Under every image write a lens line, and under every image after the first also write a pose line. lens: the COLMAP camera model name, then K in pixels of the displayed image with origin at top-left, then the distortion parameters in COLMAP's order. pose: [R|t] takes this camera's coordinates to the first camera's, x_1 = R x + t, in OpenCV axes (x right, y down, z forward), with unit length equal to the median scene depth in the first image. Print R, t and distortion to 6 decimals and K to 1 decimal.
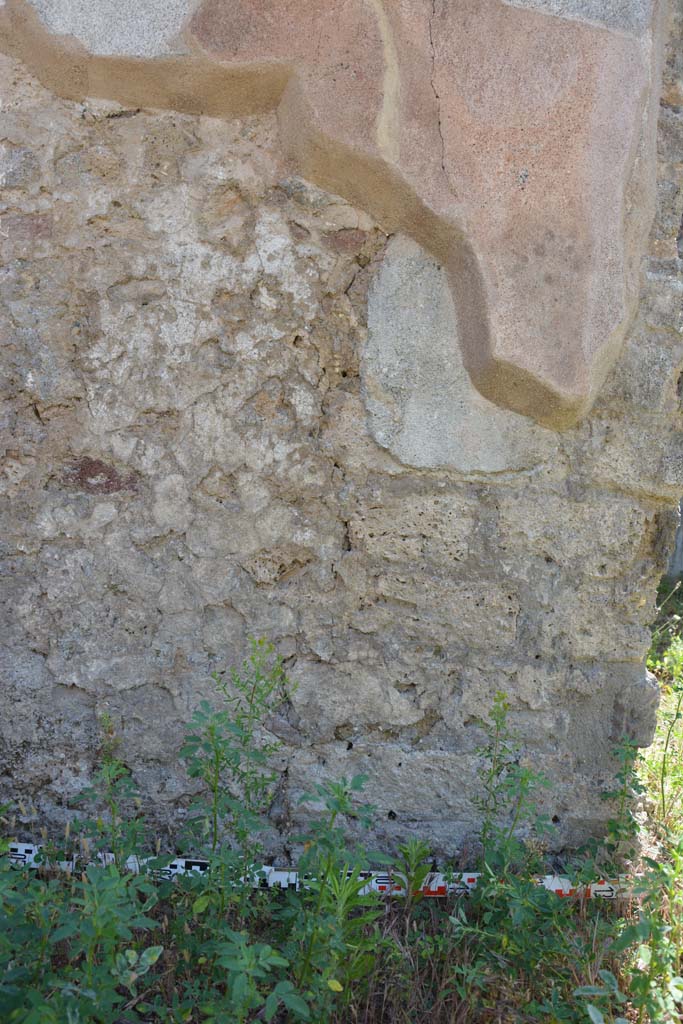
lens RADIAL K [[787.6, 0, 345.7], [0, 787.6, 506.7], [0, 0, 1]] dist [-0.153635, 0.100006]
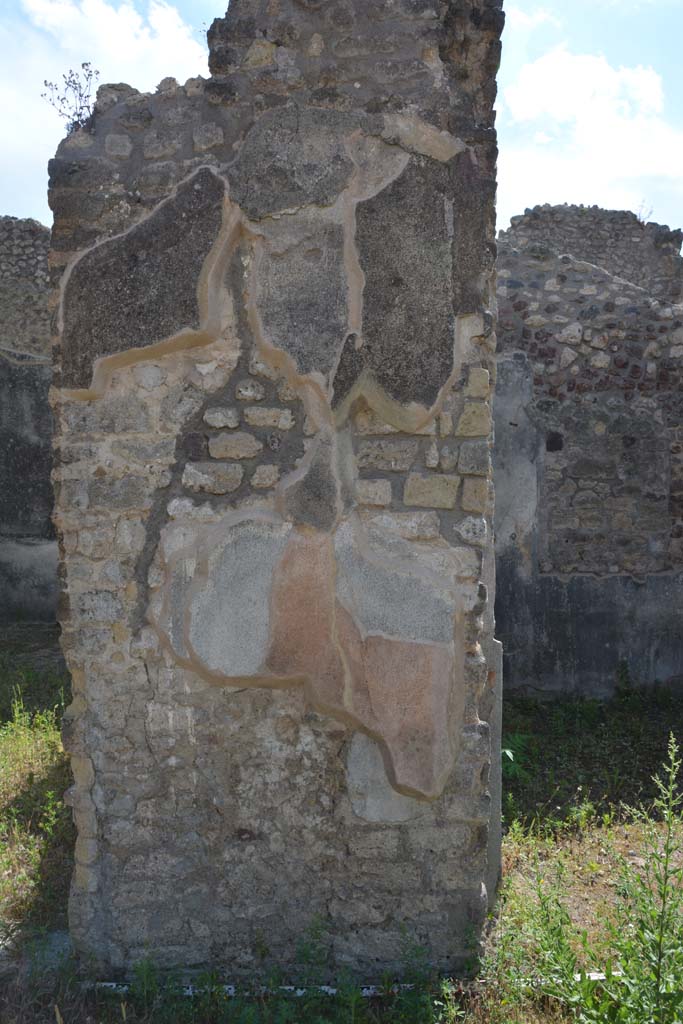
lens RADIAL K [[855.0, 0, 343.8], [0, 855.0, 515.8], [0, 0, 1]] dist [-0.107208, 0.080439]
pose [[0.994652, -0.092754, -0.045434, 0.210656], [0.091680, 0.995470, -0.025166, -0.960251], [0.047562, 0.020866, 0.998650, -1.701569]]
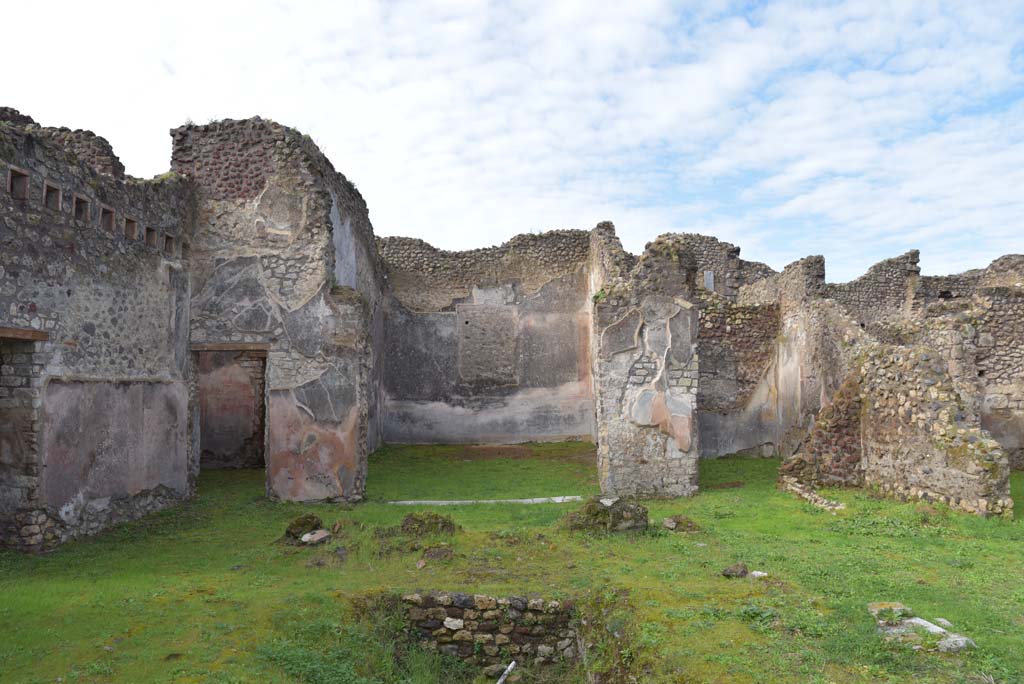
lens RADIAL K [[695.9, 0, 521.0], [0, 695.9, 356.0], [0, 0, 1]] dist [-0.109932, 0.053859]
pose [[0.994618, -0.099722, 0.028132, -2.139934], [0.101350, 0.992789, -0.064020, -1.056398], [-0.021545, 0.066527, 0.997552, -8.599426]]
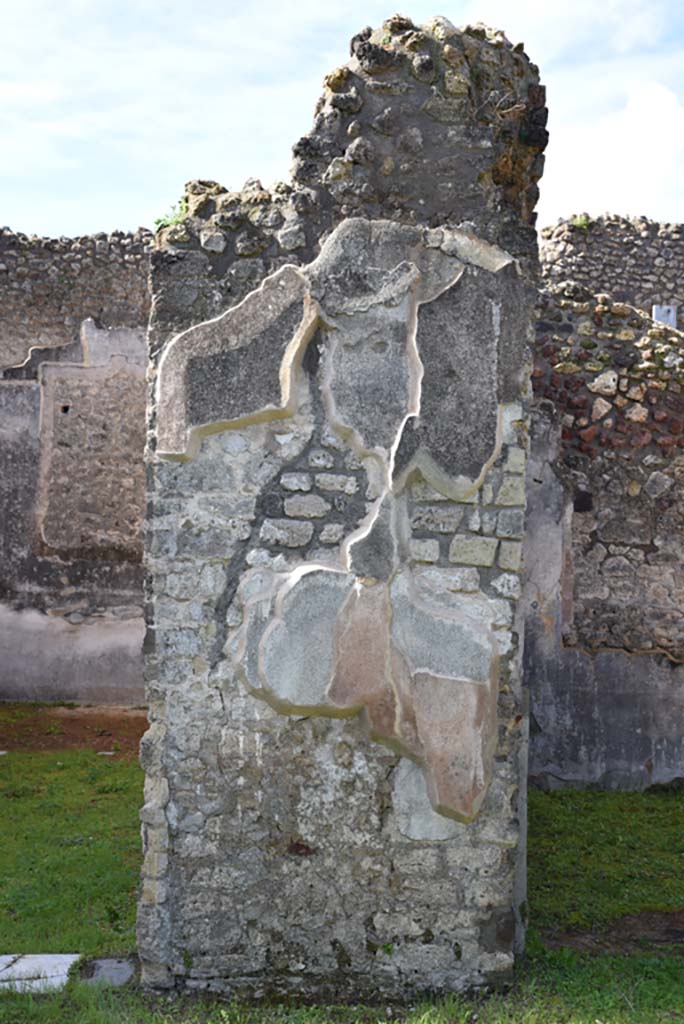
lens RADIAL K [[1181.1, 0, 335.9], [0, 1181.1, 510.7], [0, 0, 1]] dist [0.029972, 0.000000]
pose [[0.998165, -0.060262, -0.005968, -0.099045], [0.059553, 0.994711, -0.083688, -0.893041], [0.010979, 0.083179, 0.996474, -3.360491]]
